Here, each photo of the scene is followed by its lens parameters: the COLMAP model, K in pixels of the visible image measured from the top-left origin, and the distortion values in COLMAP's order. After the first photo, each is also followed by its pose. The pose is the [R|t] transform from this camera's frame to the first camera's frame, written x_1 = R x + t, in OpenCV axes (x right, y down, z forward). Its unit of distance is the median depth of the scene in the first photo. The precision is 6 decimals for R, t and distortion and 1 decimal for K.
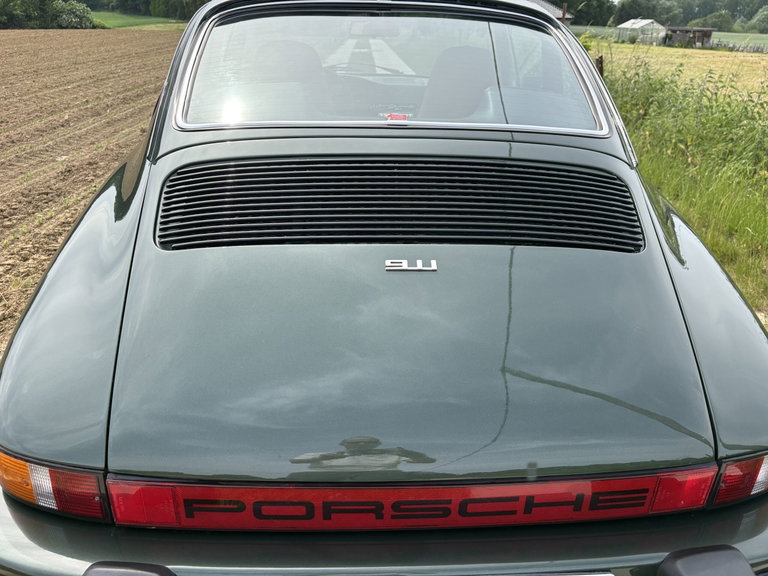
lens RADIAL K [[600.9, 0, 384.0], [0, 600.9, 288.0], [0, 0, 1]] dist [-0.001123, 0.001406]
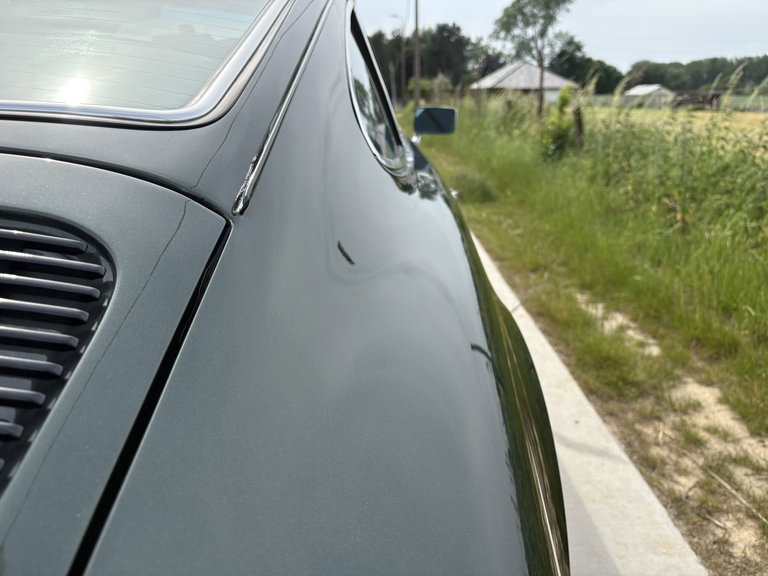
lens RADIAL K [[578.0, 0, 384.0], [0, 578.0, 288.0], [0, 0, 1]] dist [0.028873, 0.001000]
pose [[0.998893, -0.015655, -0.044353, 0.138029], [0.011000, 0.994587, -0.103323, -0.037299], [0.045731, 0.102721, 0.993658, 0.195277]]
